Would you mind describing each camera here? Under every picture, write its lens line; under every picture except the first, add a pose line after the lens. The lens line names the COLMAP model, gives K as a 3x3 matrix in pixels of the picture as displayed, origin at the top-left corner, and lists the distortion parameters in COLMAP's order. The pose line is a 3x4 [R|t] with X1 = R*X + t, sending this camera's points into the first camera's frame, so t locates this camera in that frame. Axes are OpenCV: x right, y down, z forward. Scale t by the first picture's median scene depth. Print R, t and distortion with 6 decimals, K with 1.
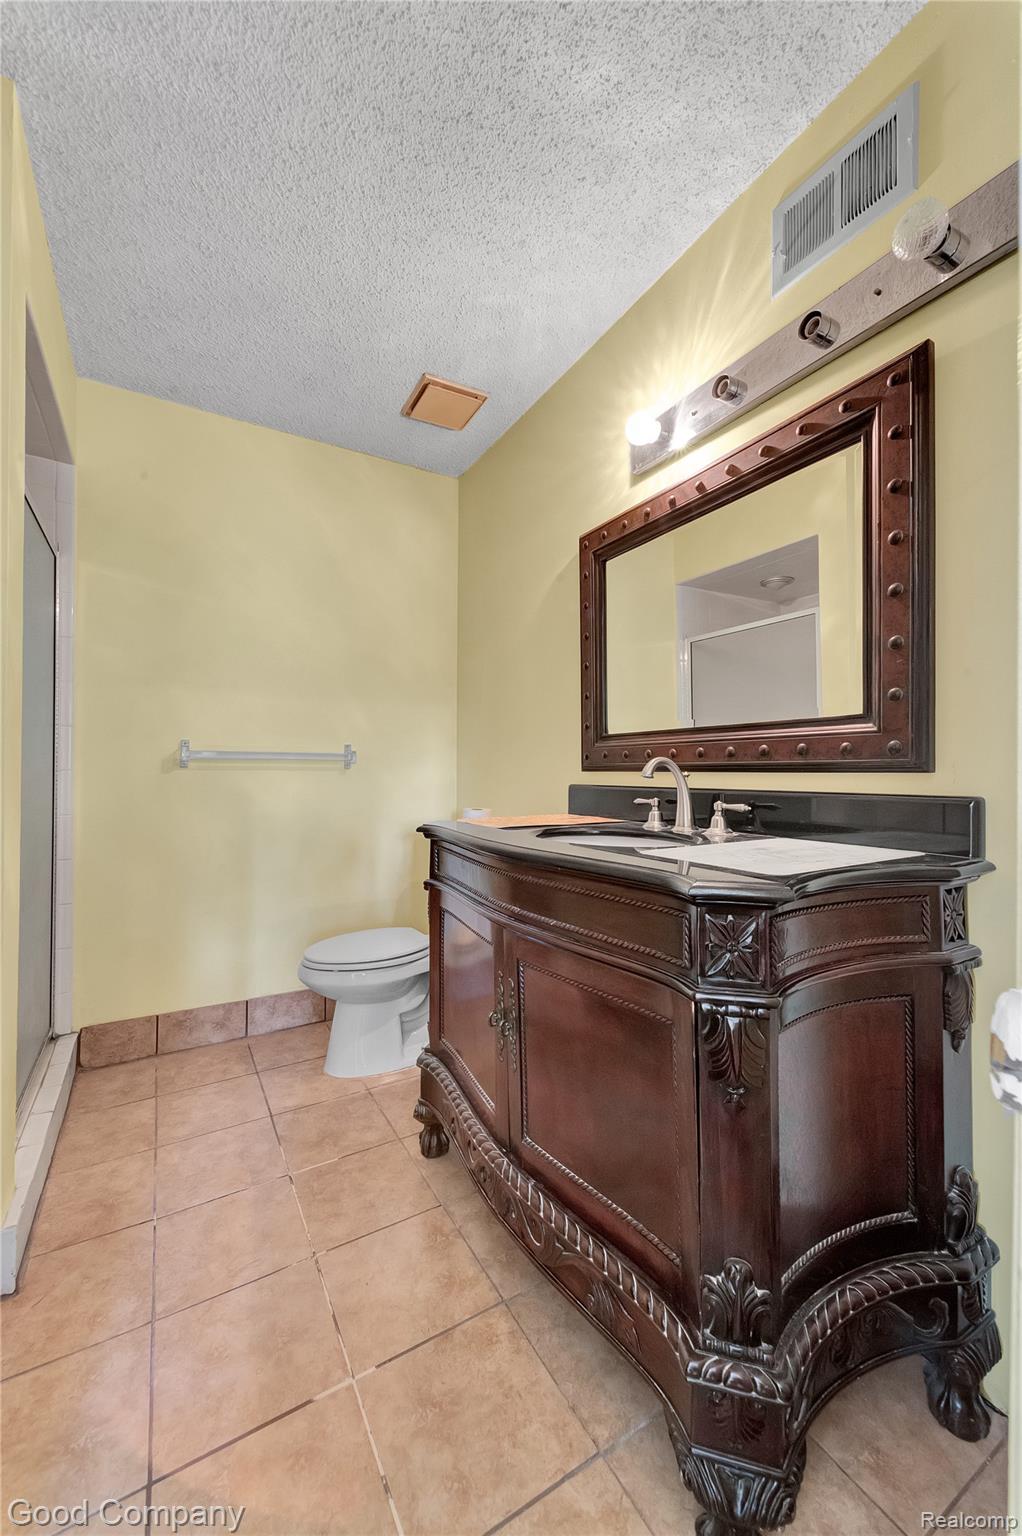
lens RADIAL K [[599.0, 0, 510.1], [0, 599.0, 771.5], [0, 0, 1]] dist [0.003159, -0.000042]
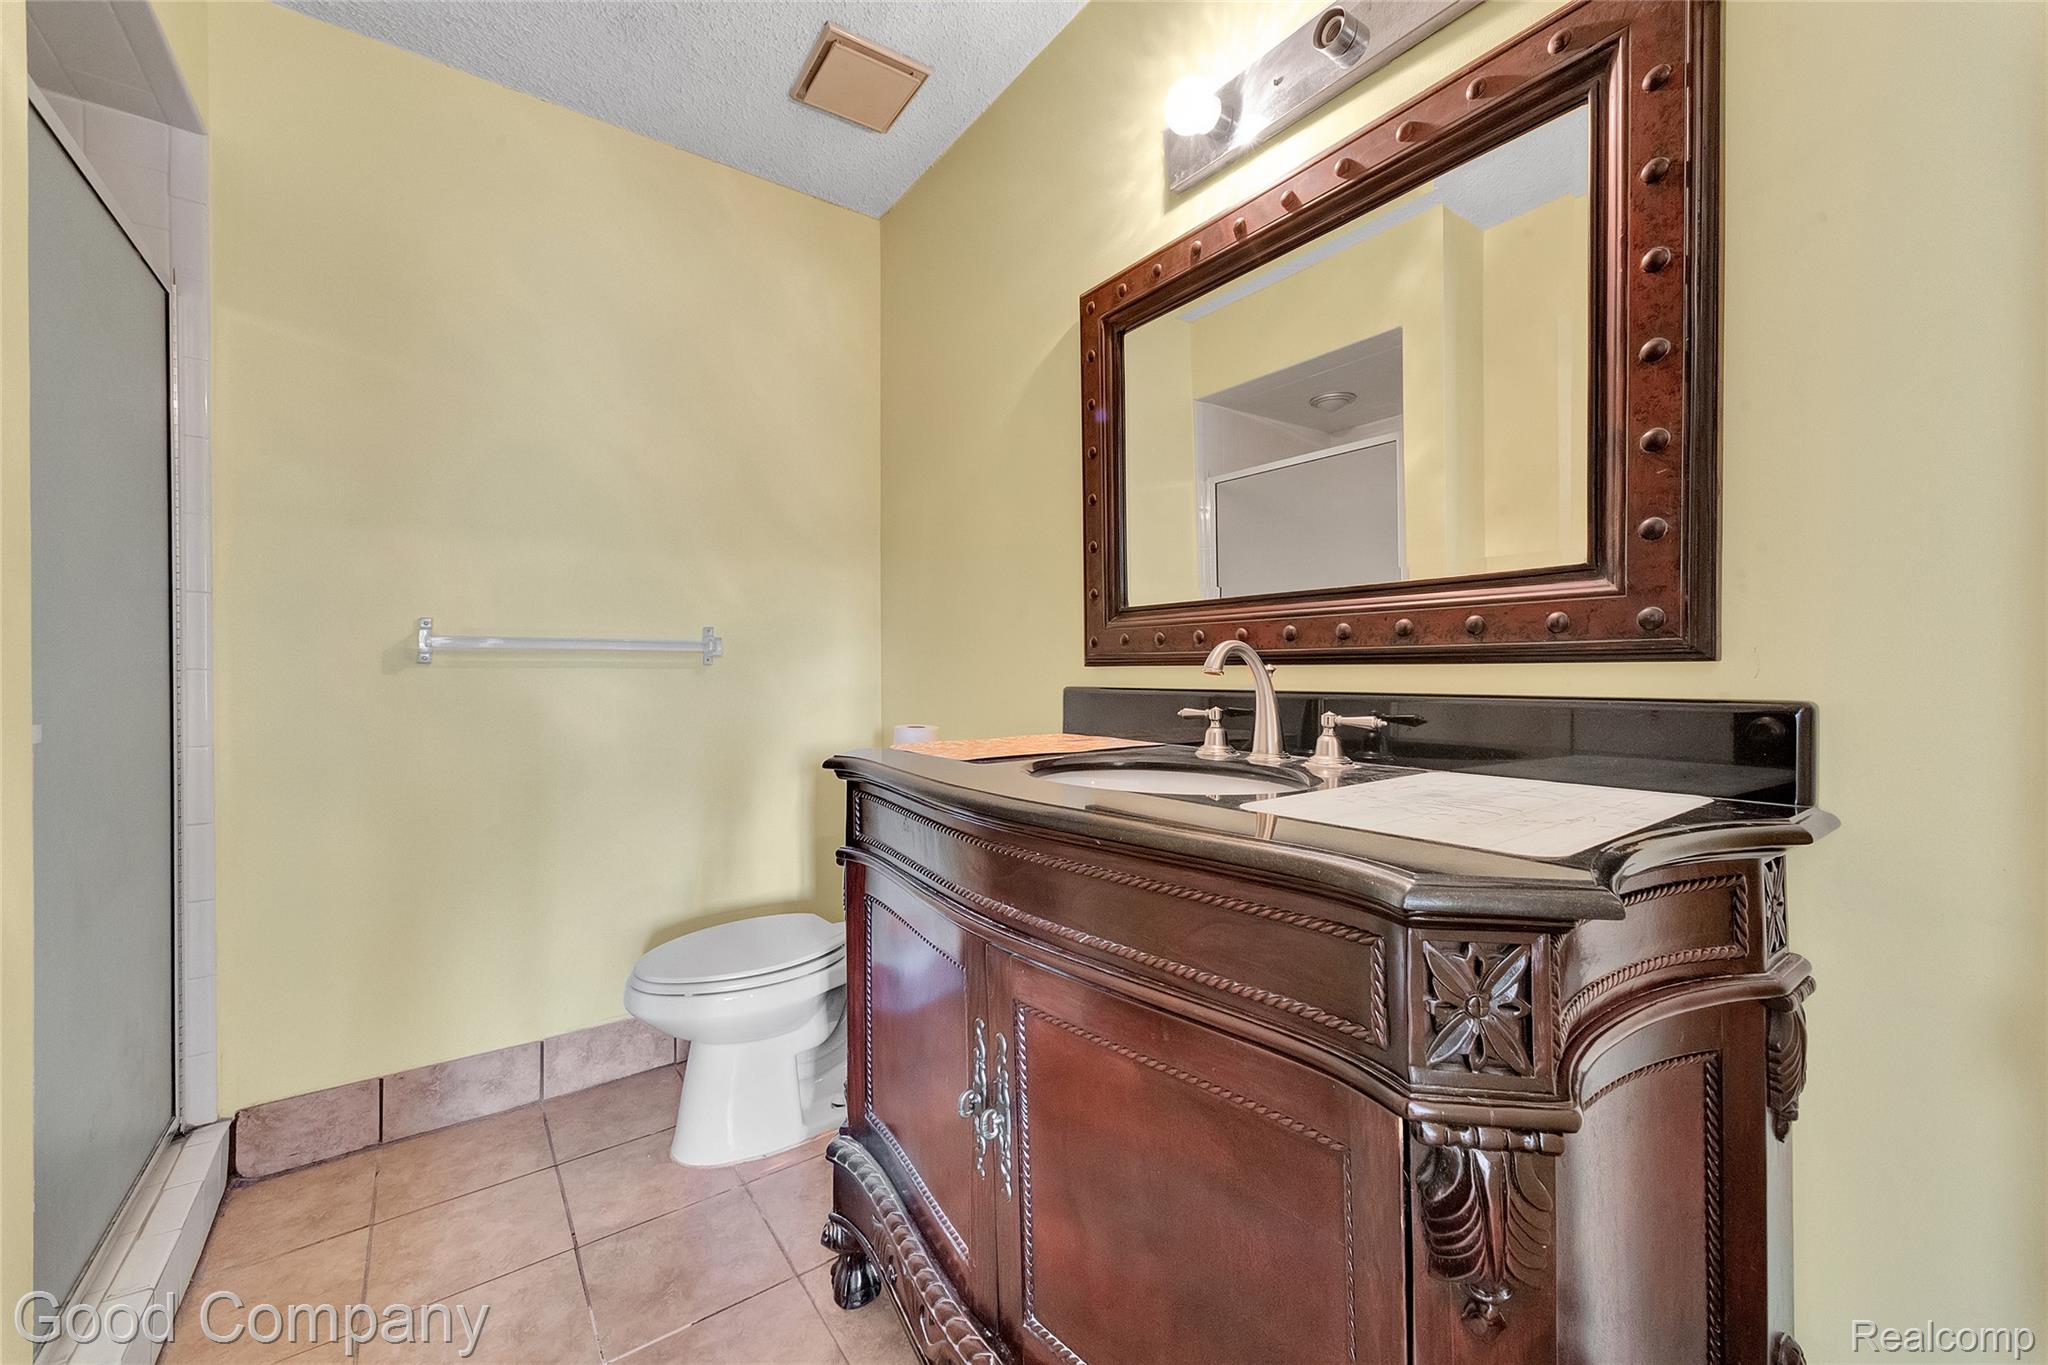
lens RADIAL K [[793.0, 0, 1020.8], [0, 793.0, 678.8], [0, 0, 1]] dist [0.006473, -0.001006]
pose [[0.995024, -0.007075, 0.099383, -0.038127], [0.006116, 0.999932, 0.009950, 0.004973], [-0.099446, -0.009293, 0.995000, 0.196222]]
